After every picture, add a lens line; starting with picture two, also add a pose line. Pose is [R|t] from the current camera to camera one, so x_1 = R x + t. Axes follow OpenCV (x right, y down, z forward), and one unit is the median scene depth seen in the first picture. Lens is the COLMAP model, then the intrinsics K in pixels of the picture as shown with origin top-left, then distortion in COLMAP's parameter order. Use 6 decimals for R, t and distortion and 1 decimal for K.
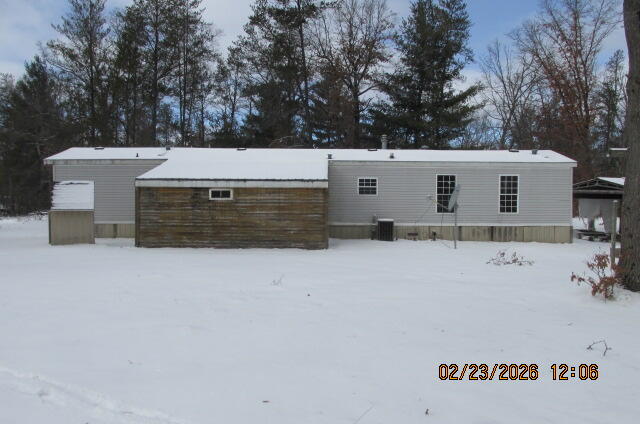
lens RADIAL K [[532.6, 0, 317.9], [0, 532.6, 211.0], [0, 0, 1]] dist [-0.035314, 0.003637]
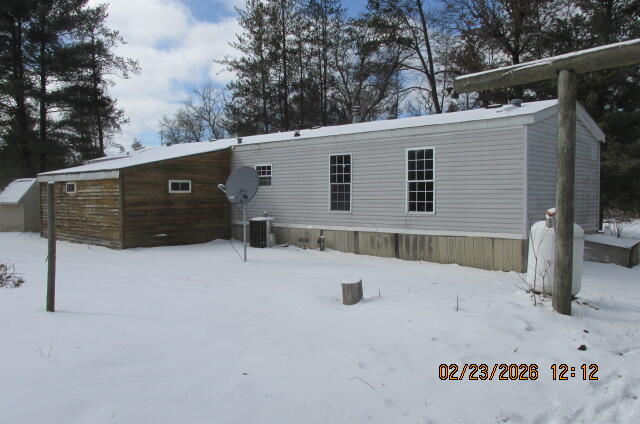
lens RADIAL K [[532.6, 0, 319.6], [0, 532.6, 211.3], [0, 0, 1]] dist [-0.035314, 0.003637]
pose [[0.720016, 0.013579, -0.693825, 0.692834], [-0.013757, 0.999891, 0.005293, 0.000814], [0.693821, 0.005733, 0.720124, 0.494237]]
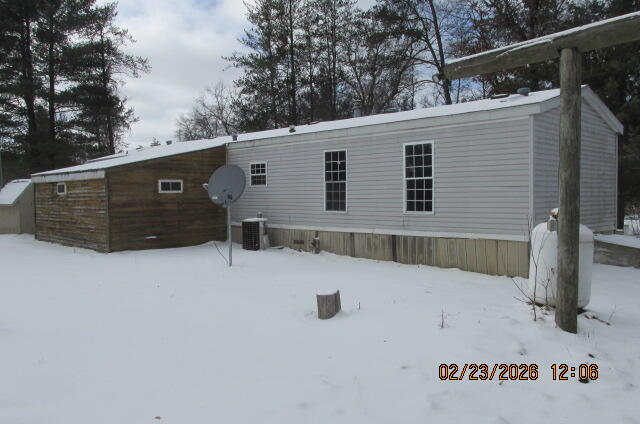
lens RADIAL K [[532.6, 0, 319.6], [0, 532.6, 211.4], [0, 0, 1]] dist [-0.035314, 0.003637]
pose [[0.694188, 0.011579, -0.719701, 0.685575], [-0.005723, 0.999928, 0.010568, -0.002347], [0.719771, -0.003217, 0.694204, 0.545471]]
